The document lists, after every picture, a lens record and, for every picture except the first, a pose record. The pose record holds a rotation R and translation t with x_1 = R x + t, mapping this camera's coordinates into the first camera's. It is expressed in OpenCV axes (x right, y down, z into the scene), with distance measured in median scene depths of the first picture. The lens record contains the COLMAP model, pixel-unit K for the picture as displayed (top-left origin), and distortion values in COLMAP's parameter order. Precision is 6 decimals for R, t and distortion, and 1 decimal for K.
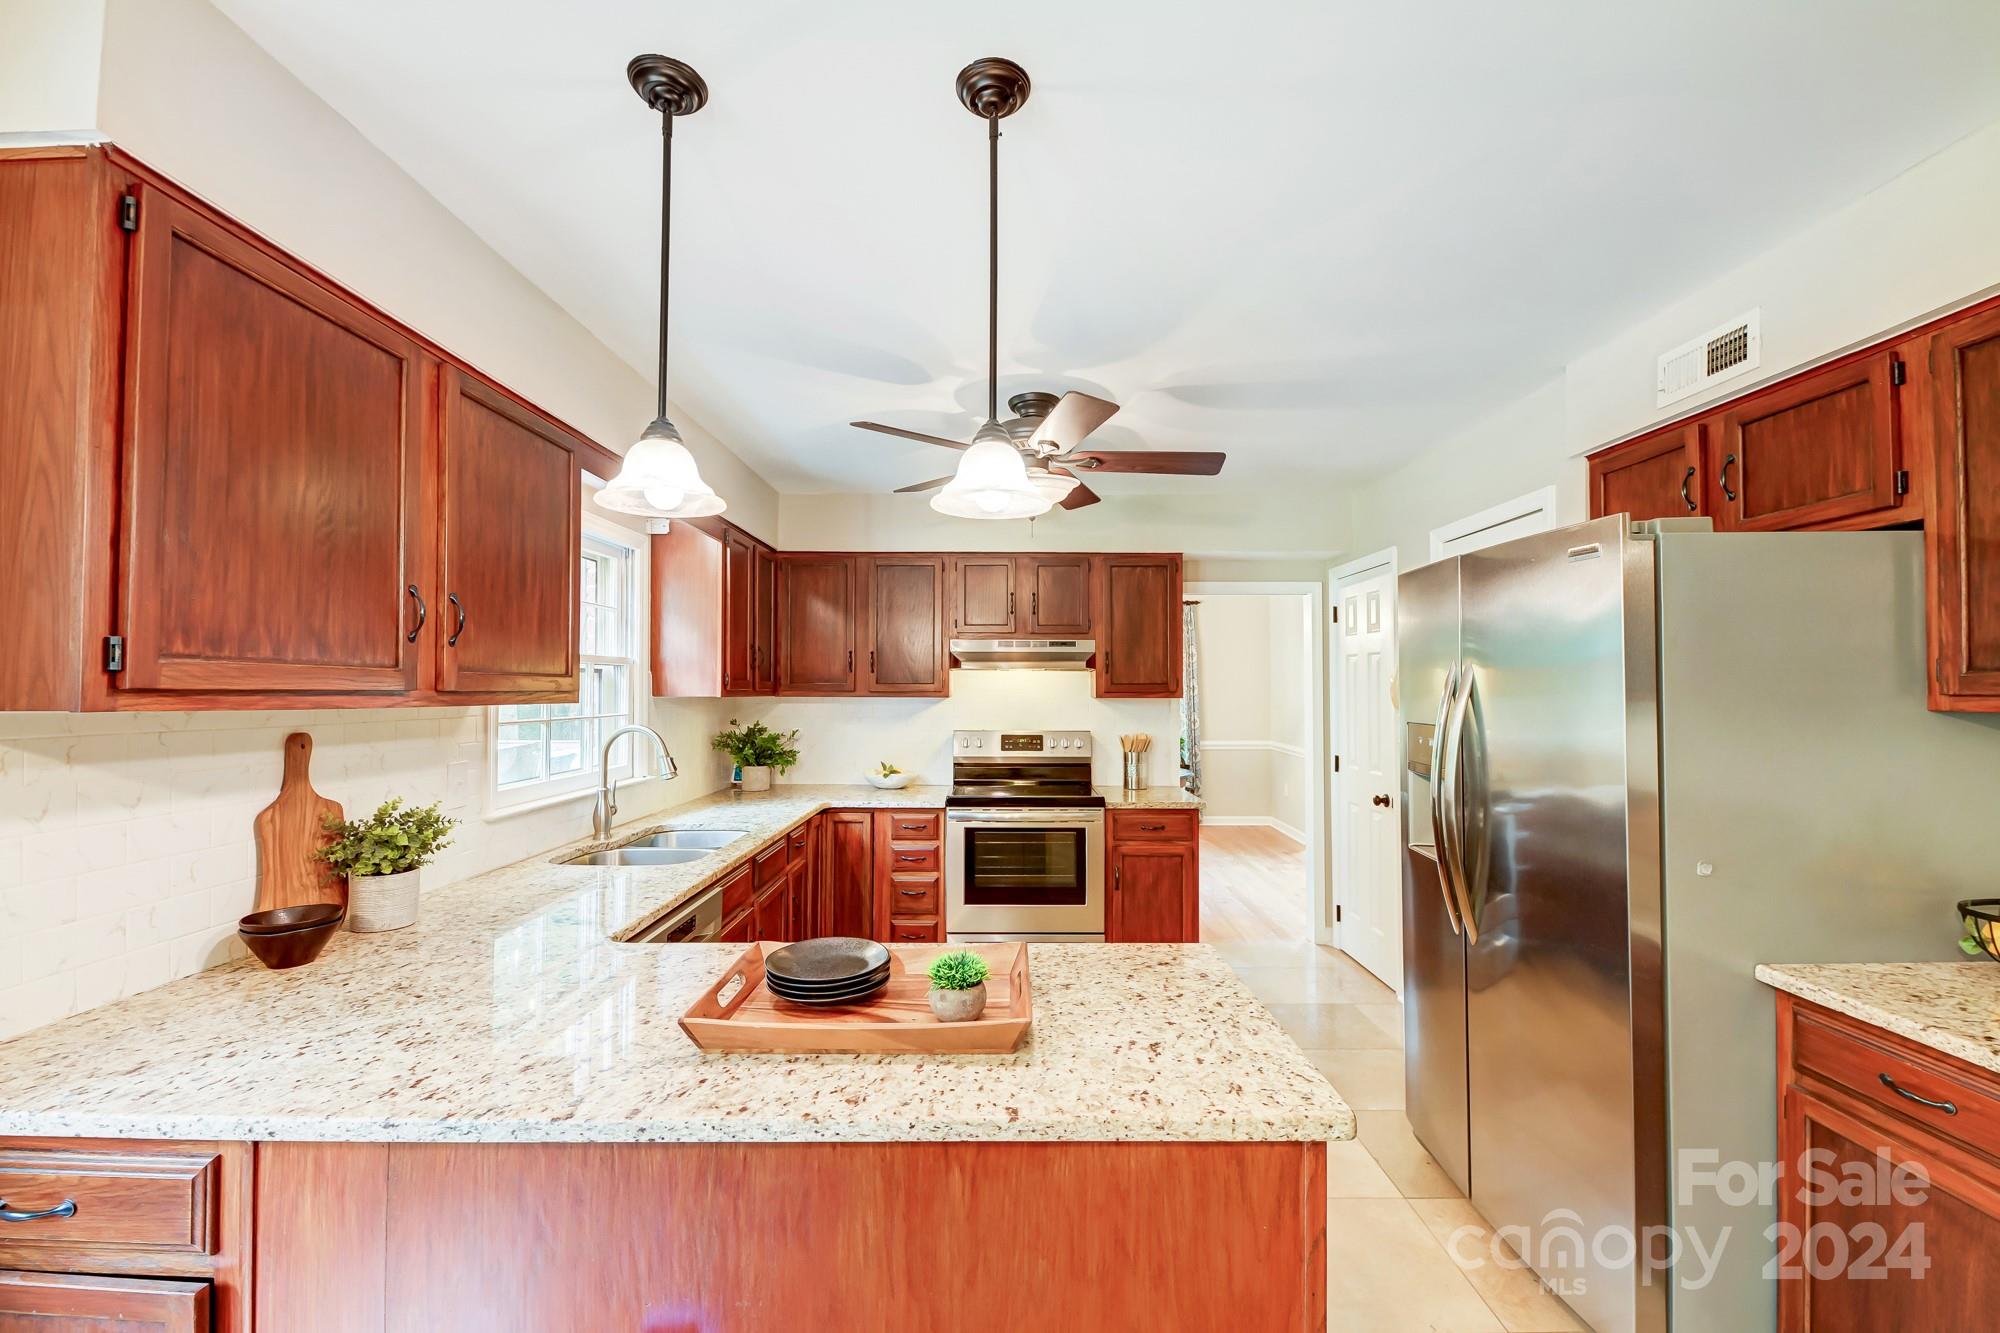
lens RADIAL K [[796.9, 0, 1000.5], [0, 796.9, 675.2], [0, 0, 1]] dist [0.015201, -0.010387]
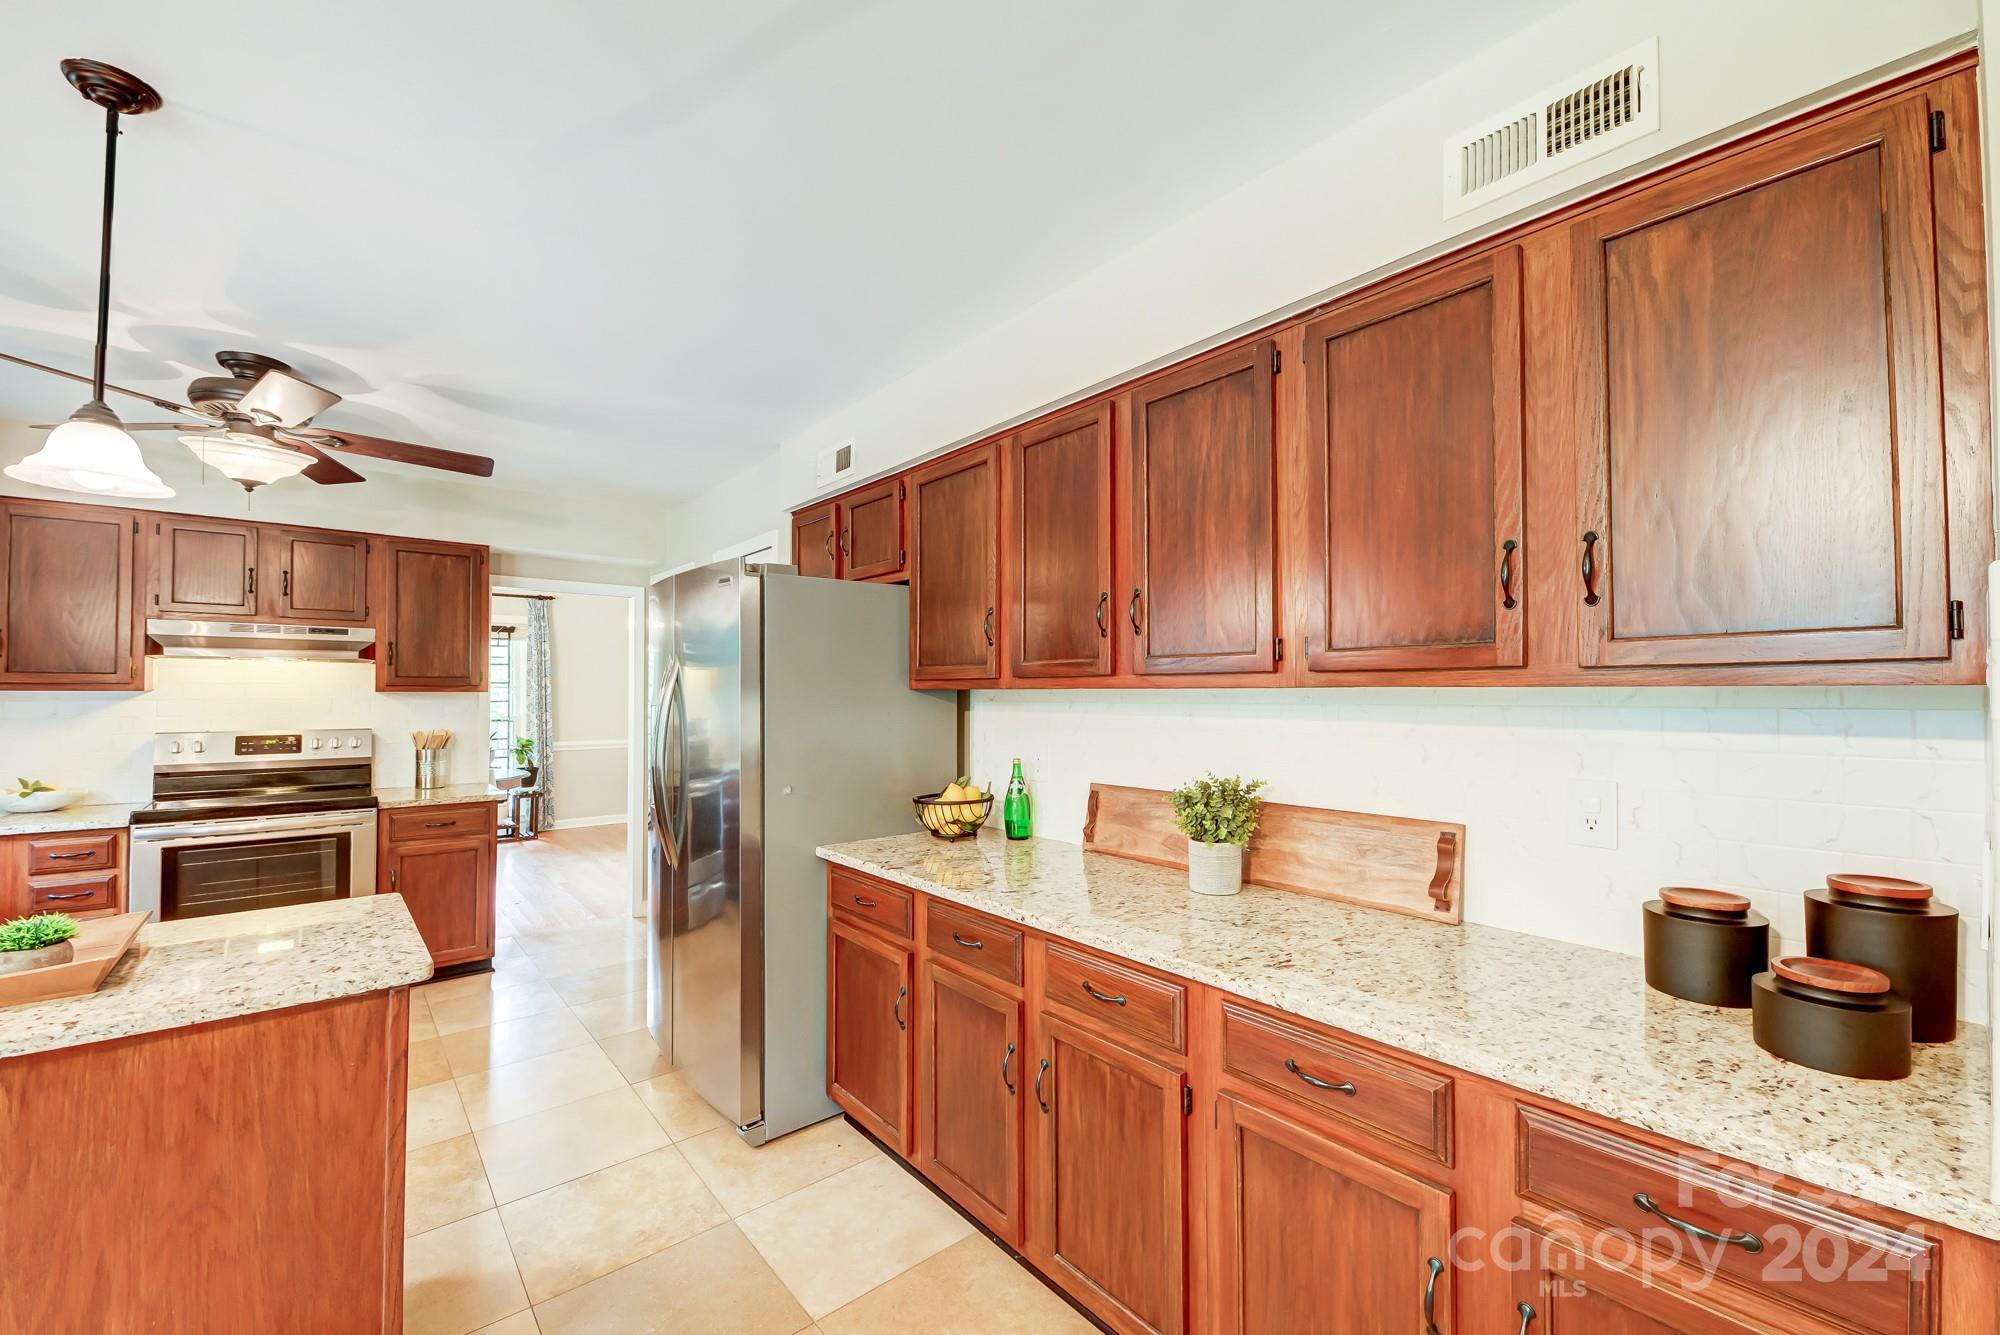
lens RADIAL K [[804.0, 0, 1009.6], [0, 804.0, 679.0], [0, 0, 1]] dist [0.014220, -0.009855]
pose [[0.759193, 0.010868, 0.650774, 0.157320], [-0.010636, 0.999934, -0.004290, 0.023206], [-0.650778, -0.003665, 0.759259, -0.415780]]
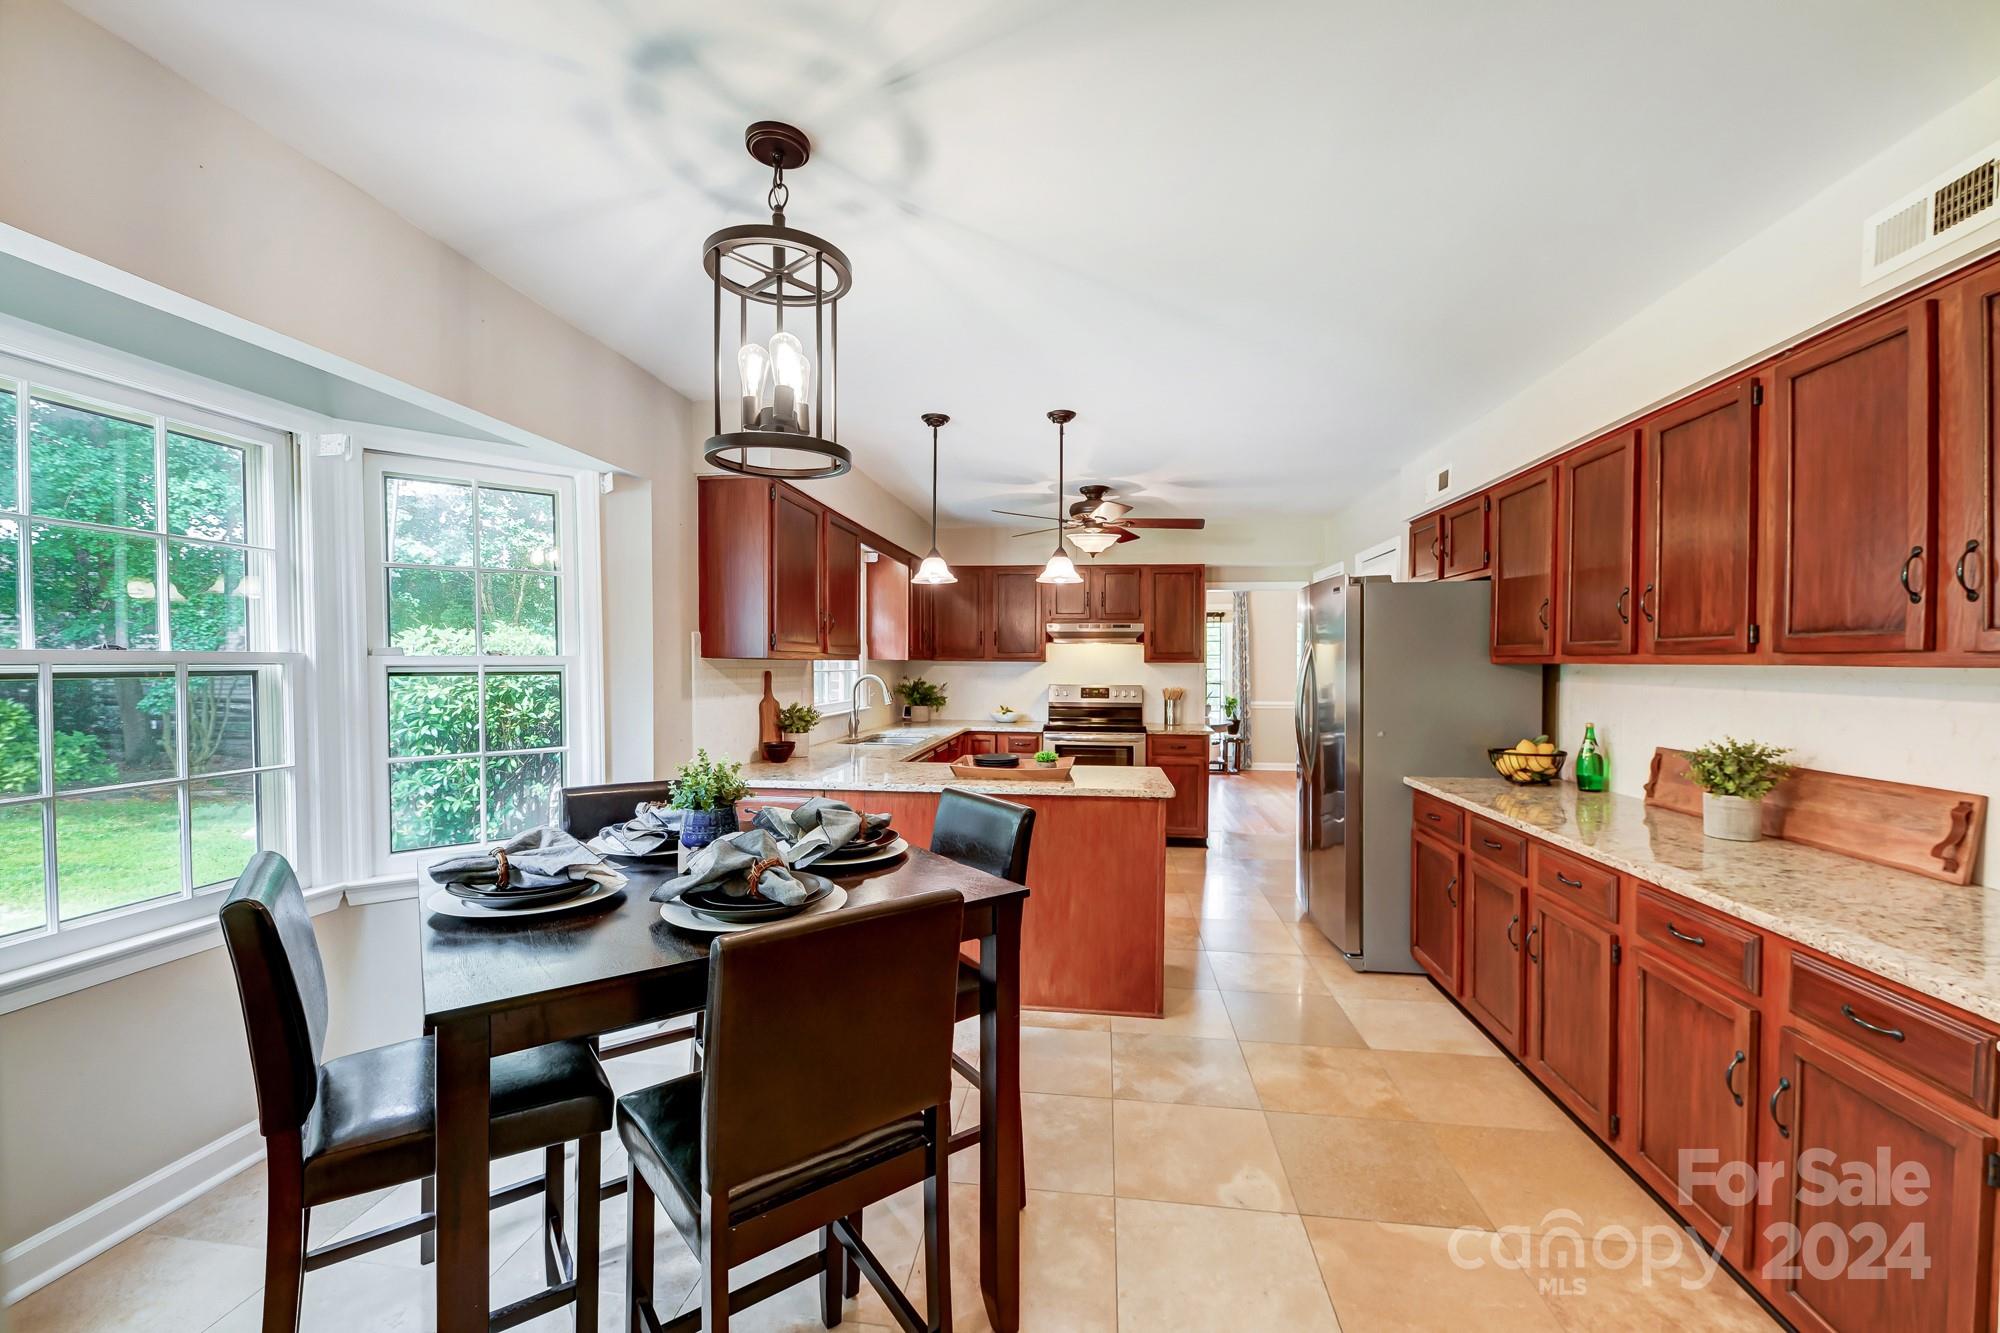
lens RADIAL K [[791.8, 0, 1003.4], [0, 791.8, 674.9], [0, 0, 1]] dist [0.016411, -0.009609]
pose [[0.992654, 0.005251, -0.120873, 0.086667], [-0.001078, 0.999402, 0.034564, 0.001681], [0.120982, -0.034180, 0.992066, -1.148175]]
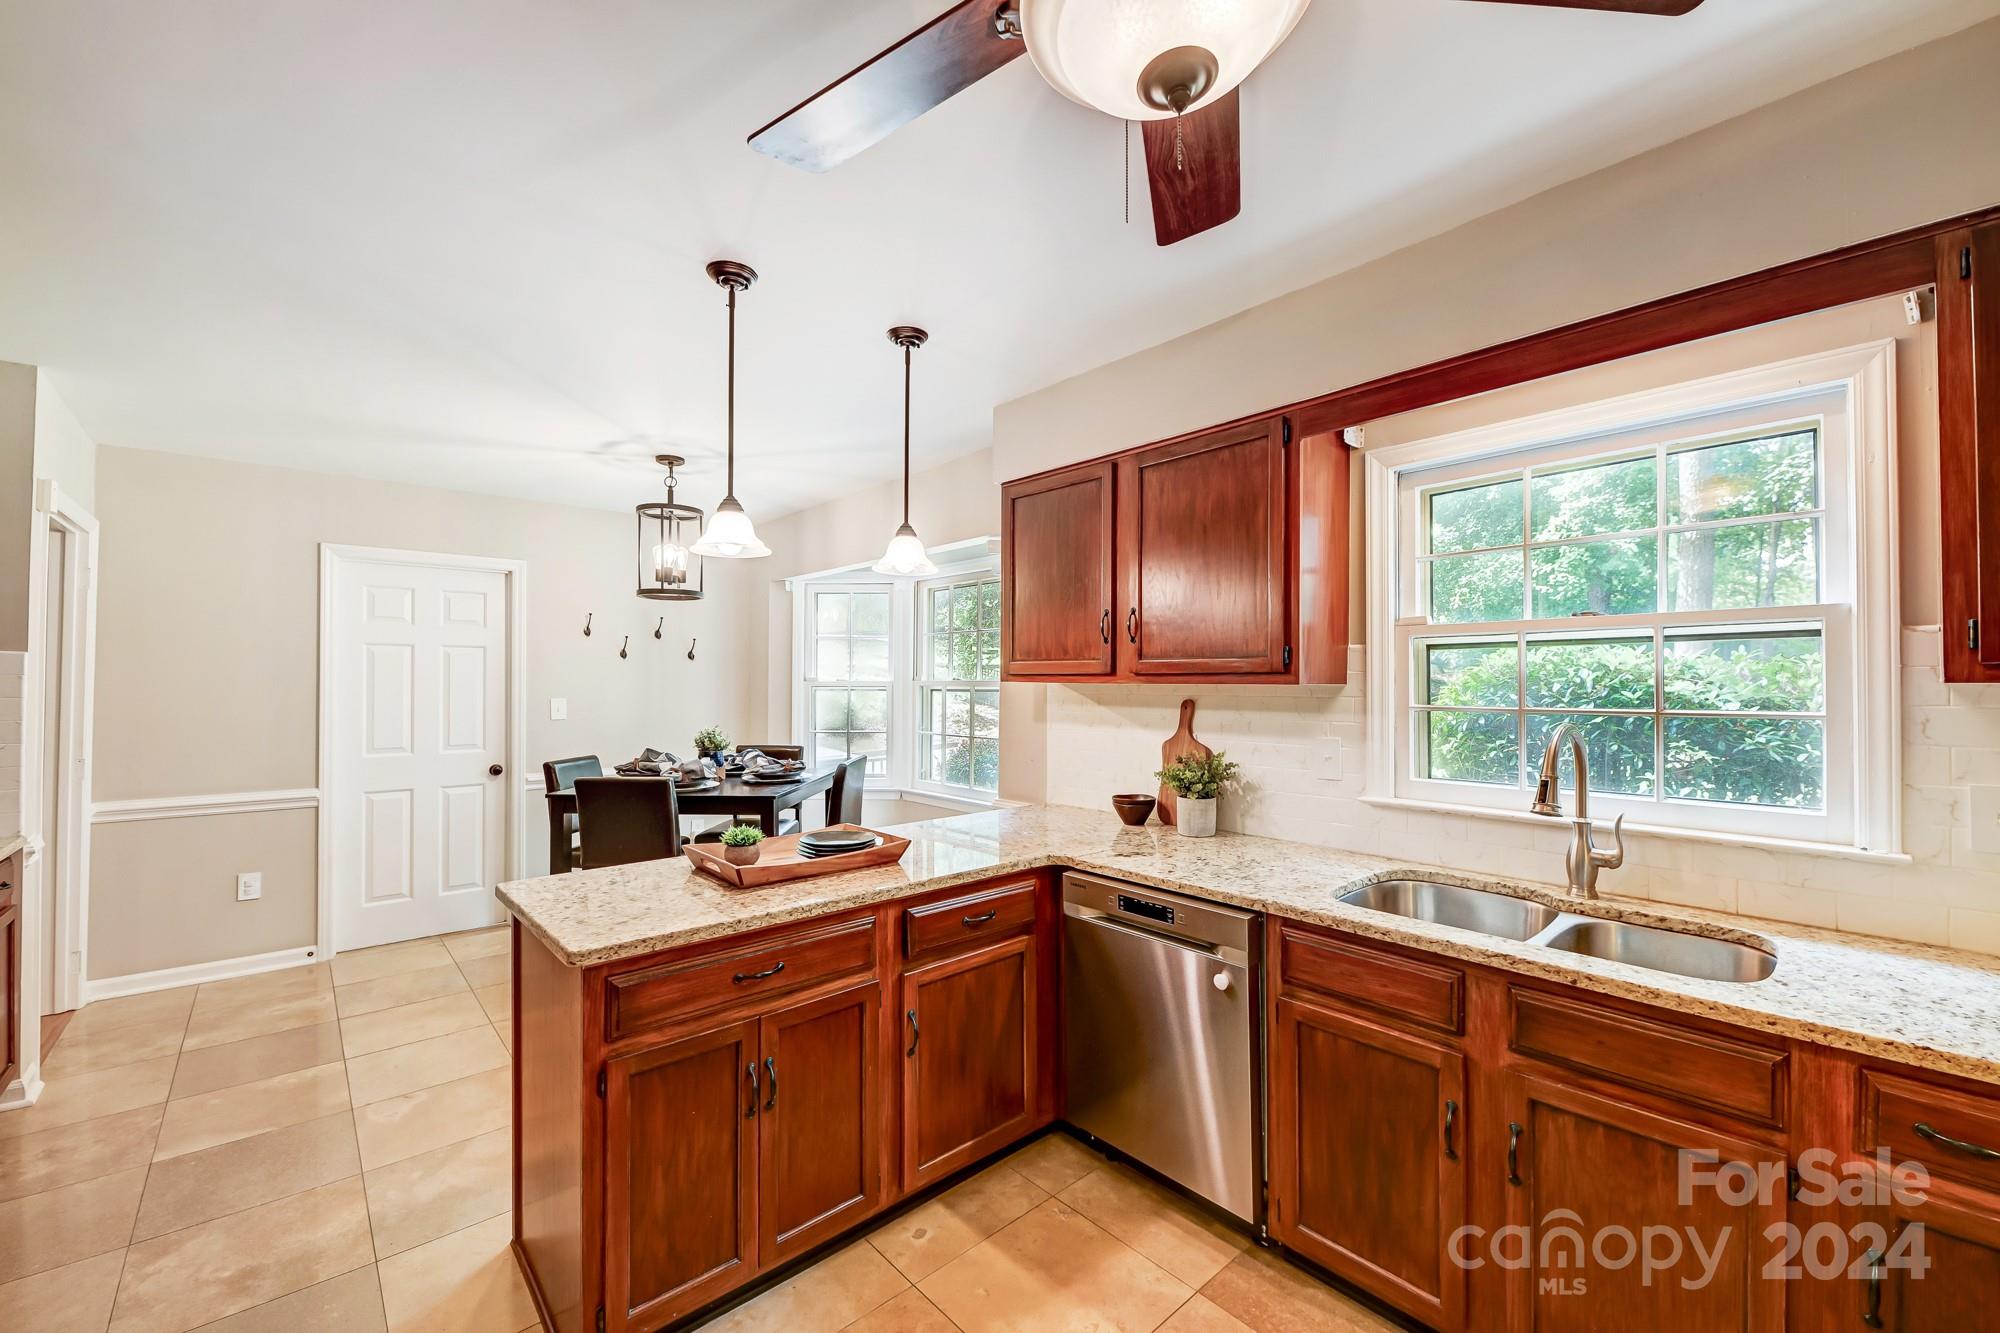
lens RADIAL K [[791.8, 0, 1003.4], [0, 791.8, 674.9], [0, 0, 1]] dist [0.016411, -0.009609]
pose [[-0.740972, -0.007705, -0.671492, 0.462598], [0.010835, 0.999667, -0.023428, 0.051899], [0.671448, -0.024635, -0.740642, 1.824168]]
